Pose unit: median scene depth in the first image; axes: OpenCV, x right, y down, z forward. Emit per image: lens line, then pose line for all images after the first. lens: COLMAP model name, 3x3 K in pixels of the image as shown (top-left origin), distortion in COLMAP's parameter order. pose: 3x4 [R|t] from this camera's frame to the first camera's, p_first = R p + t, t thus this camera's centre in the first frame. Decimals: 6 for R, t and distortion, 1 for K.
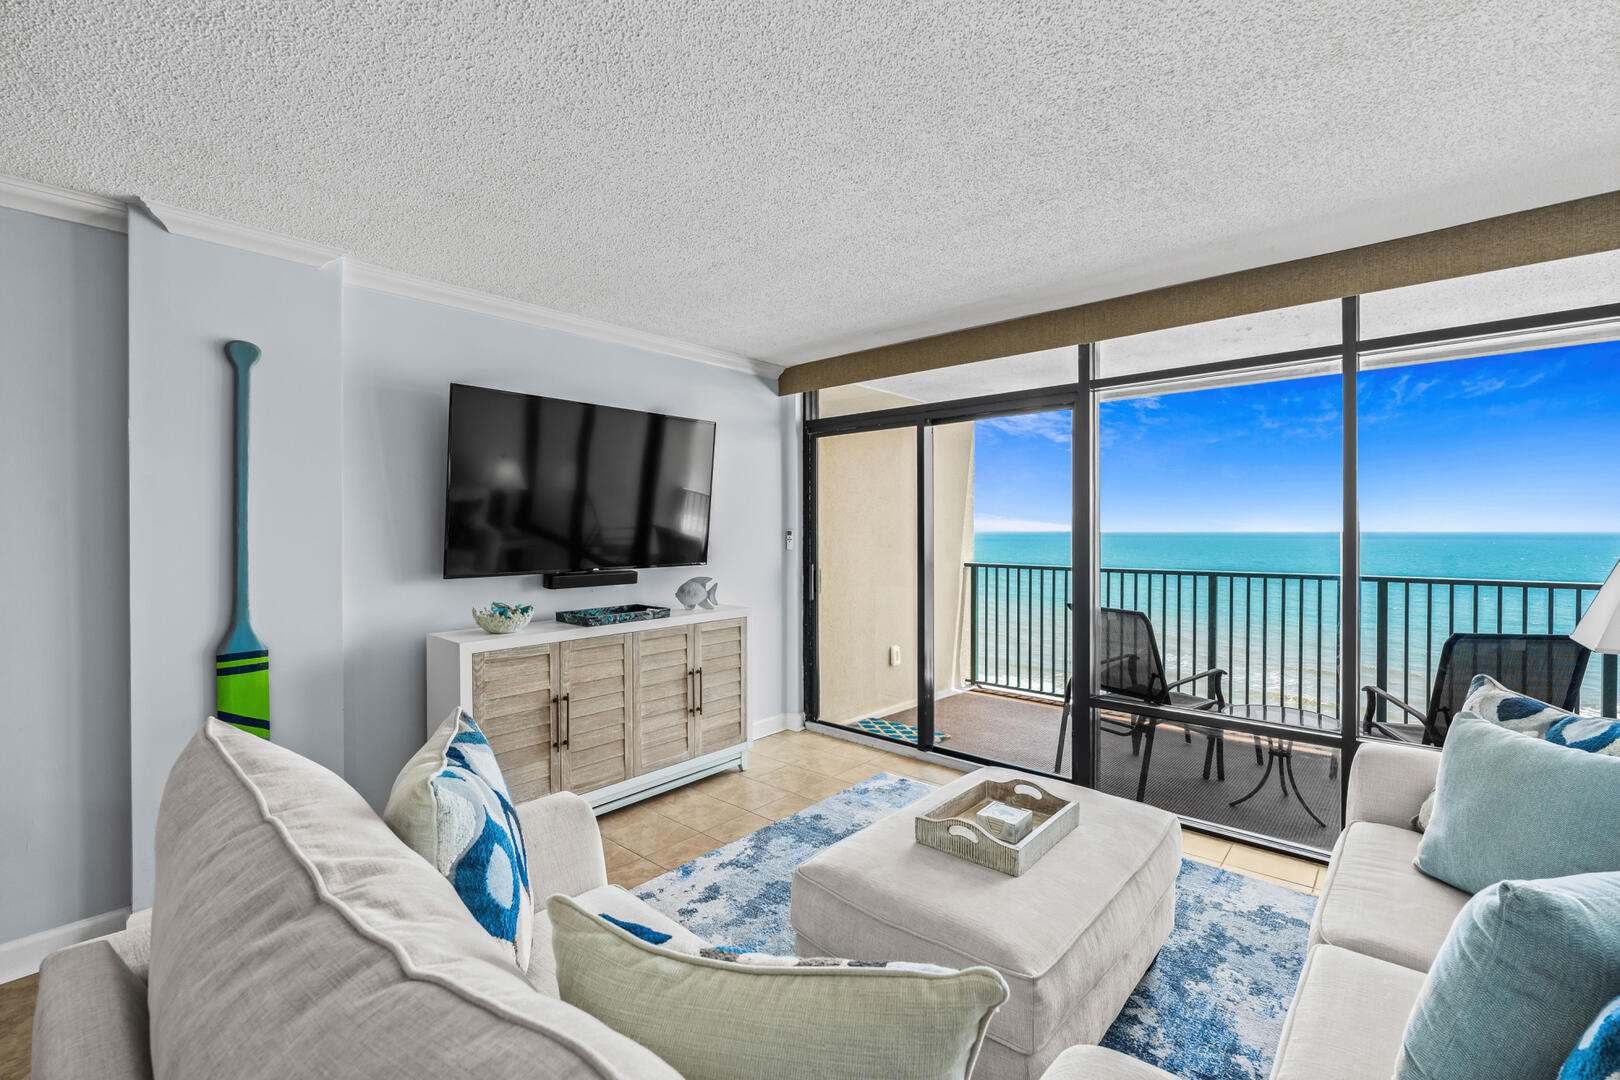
lens RADIAL K [[687.3, 0, 812.1], [0, 687.3, 533.2], [0, 0, 1]] dist [0.000899, -0.000260]
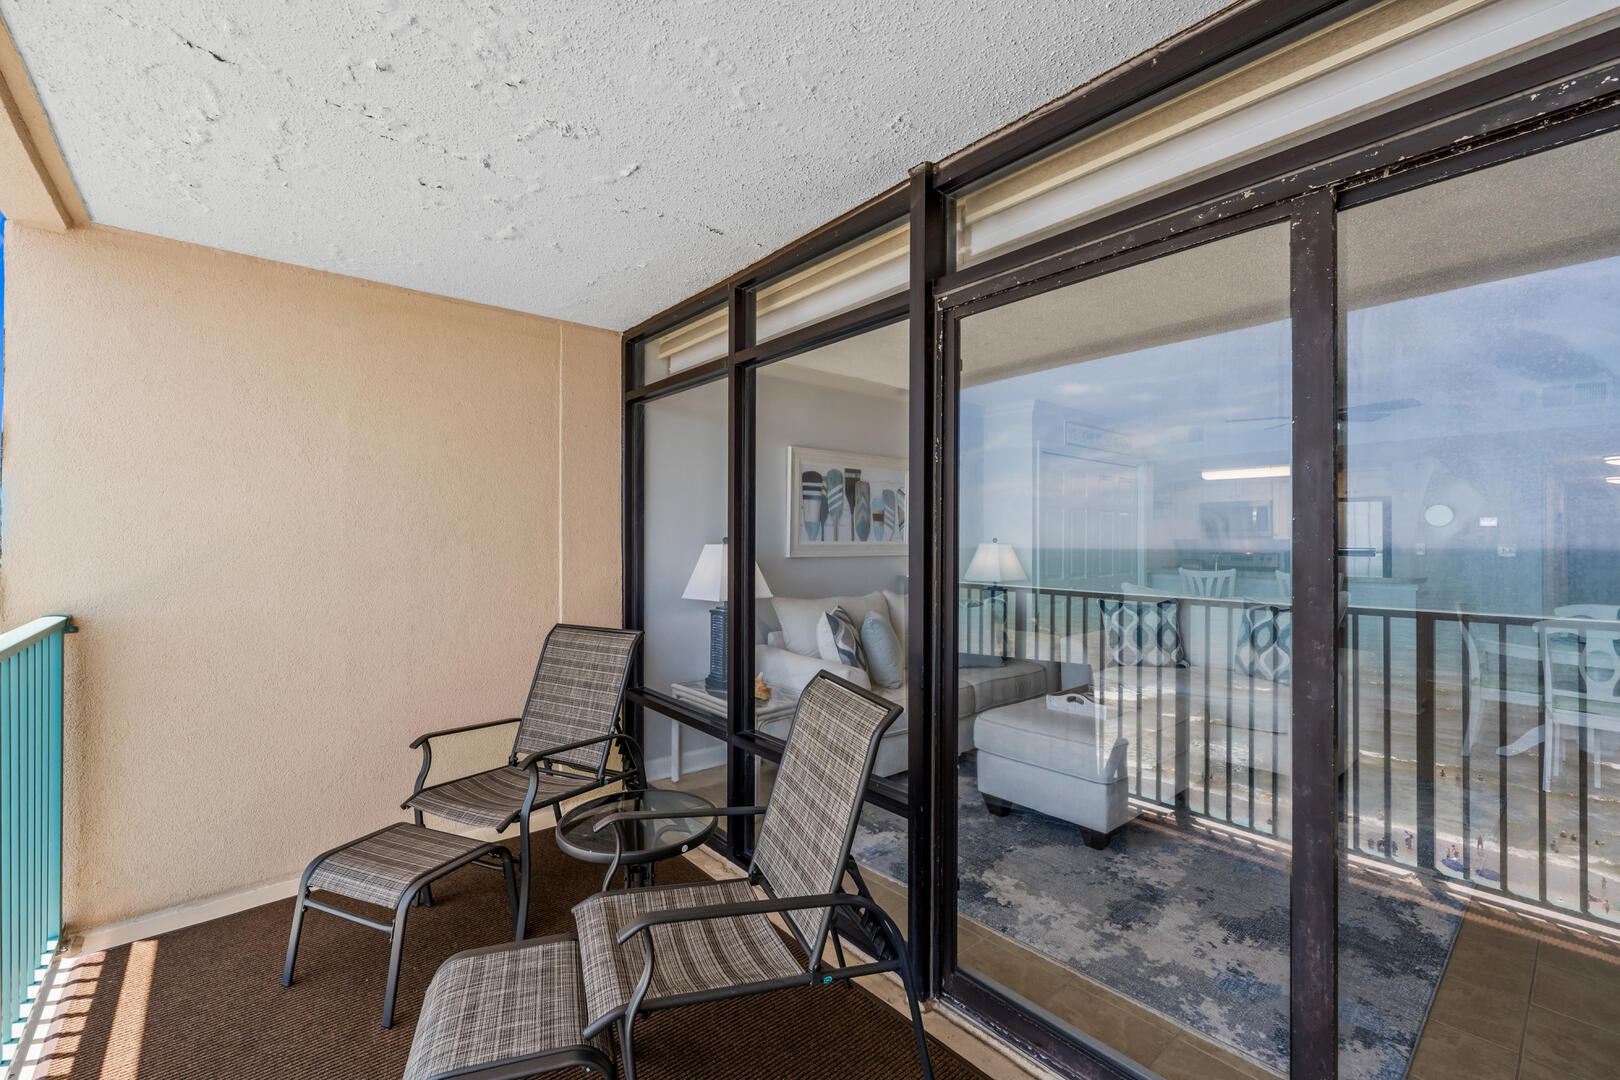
lens RADIAL K [[688.1, 0, 810.0], [0, 688.1, 540.0], [0, 0, 1]] dist [0.000795, -0.000457]
pose [[-0.990930, -0.002193, 0.134362, 0.447405], [-0.001334, 0.999978, 0.006482, -0.000633], [-0.134373, 0.006244, -0.990911, 1.663459]]
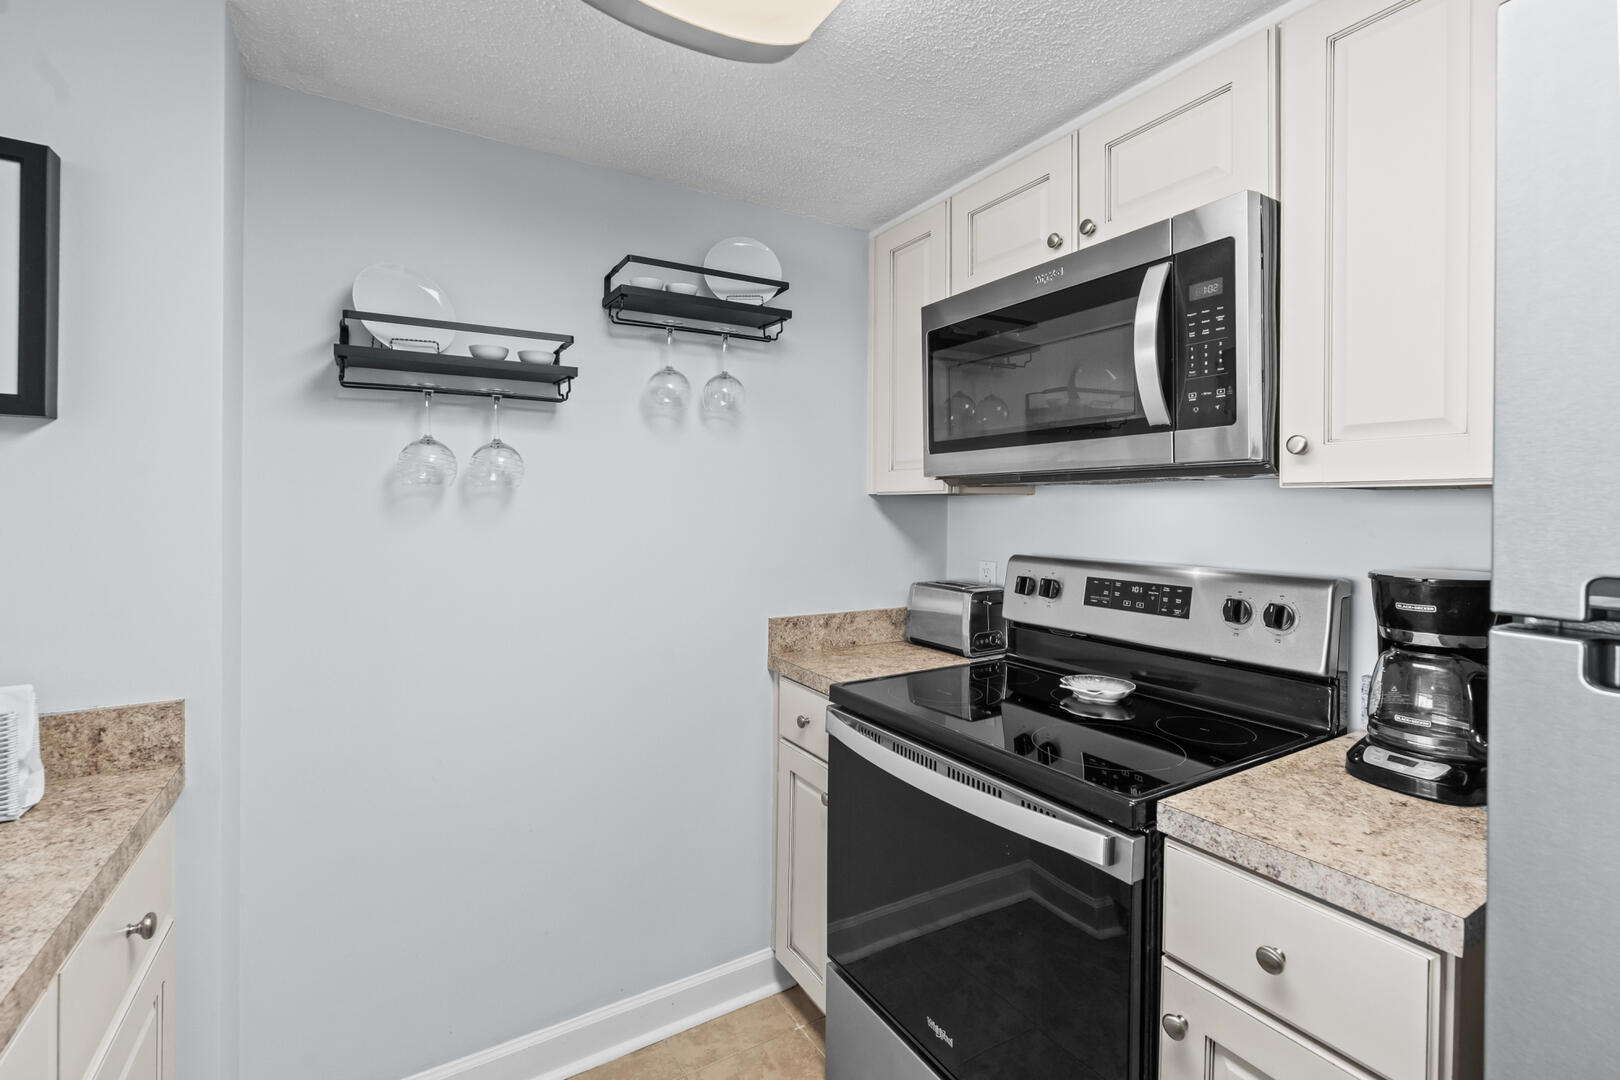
lens RADIAL K [[713.1, 0, 815.0], [0, 713.1, 519.5], [0, 0, 1]] dist [-0.000041, -0.000007]
pose [[-0.957656, -0.008638, 0.287784, -0.715005], [-0.001790, 0.999709, 0.024052, 0.019042], [-0.287908, 0.022518, -0.957393, -0.541289]]
